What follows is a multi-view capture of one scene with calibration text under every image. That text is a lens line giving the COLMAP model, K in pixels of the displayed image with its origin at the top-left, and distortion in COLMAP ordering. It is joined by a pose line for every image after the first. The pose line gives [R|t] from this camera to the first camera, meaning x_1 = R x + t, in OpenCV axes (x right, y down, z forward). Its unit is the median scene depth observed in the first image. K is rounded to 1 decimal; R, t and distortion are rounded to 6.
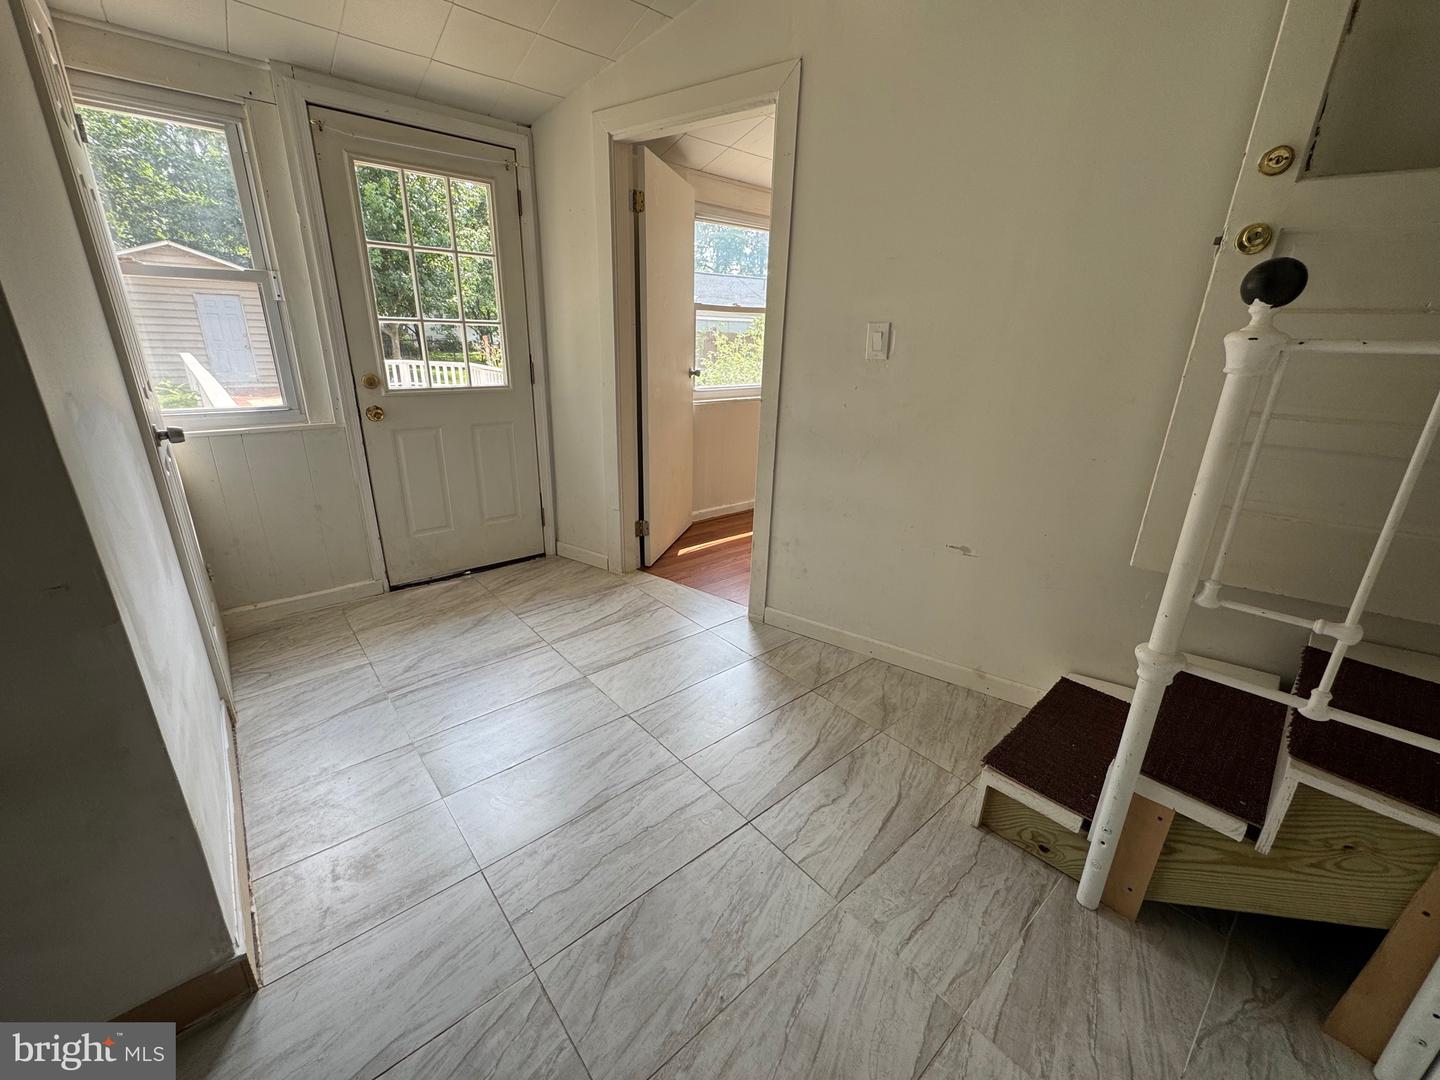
lens RADIAL K [[578.6, 0, 720.2], [0, 578.6, 536.3], [0, 0, 1]] dist [-0.003251, 0.000047]
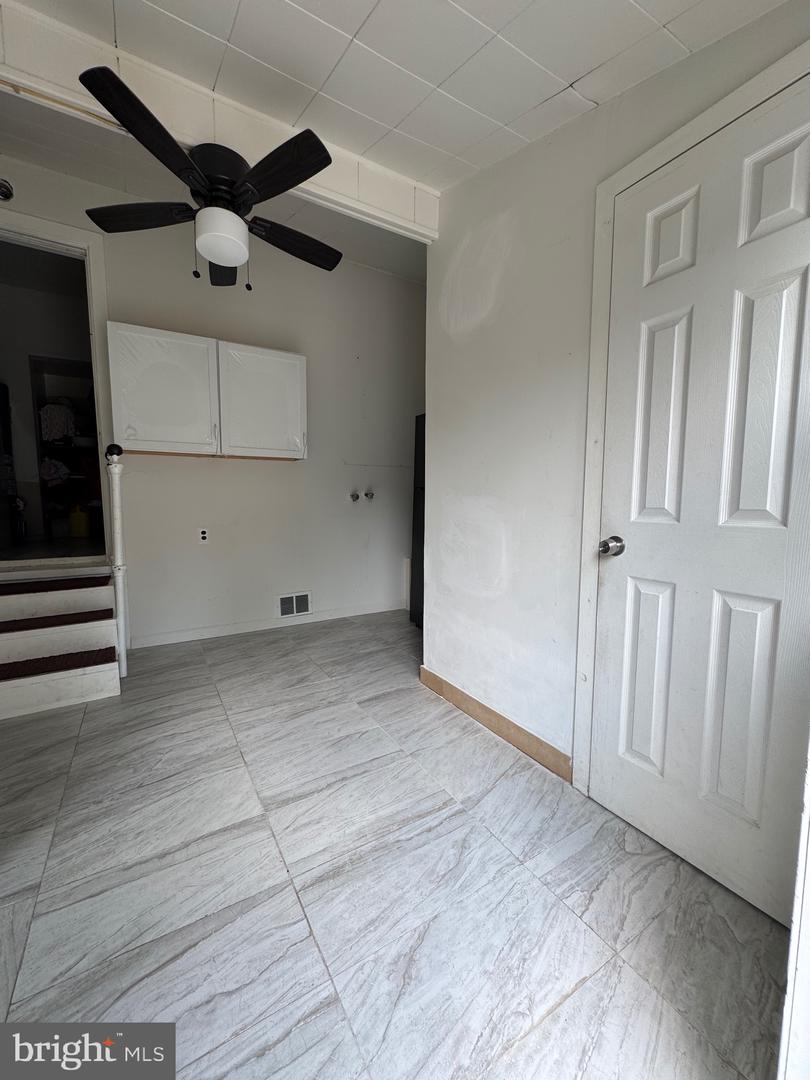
lens RADIAL K [[433.9, 0, 406.9], [0, 433.9, 537.1], [0, 0, 1]] dist [-0.003251, 0.000047]
pose [[-0.986322, -0.044005, 0.158849, -0.581911], [0.025860, 0.910462, 0.412784, -0.453638], [-0.162791, 0.411246, -0.896870, 1.497335]]
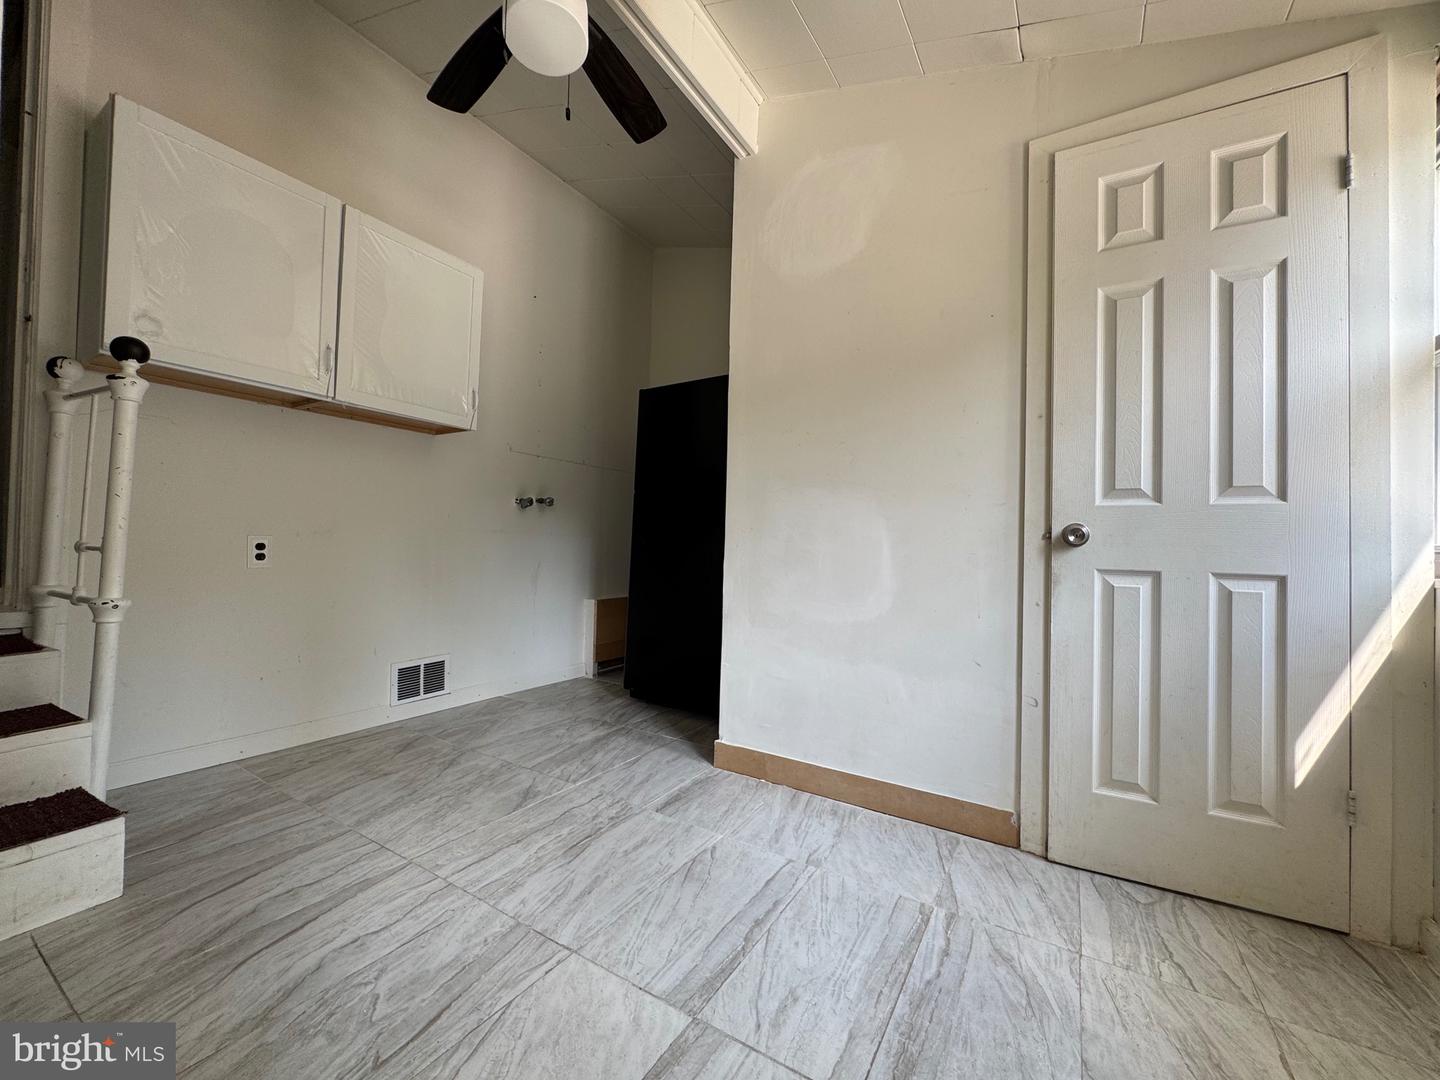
lens RADIAL K [[578.6, 0, 718.2], [0, 578.6, 534.1], [0, 0, 1]] dist [-0.003251, 0.000047]
pose [[-0.950950, -0.059426, -0.303583, -0.090170], [-0.149913, 0.946965, 0.284224, -0.297523], [0.270592, 0.315794, -0.909425, 1.413016]]
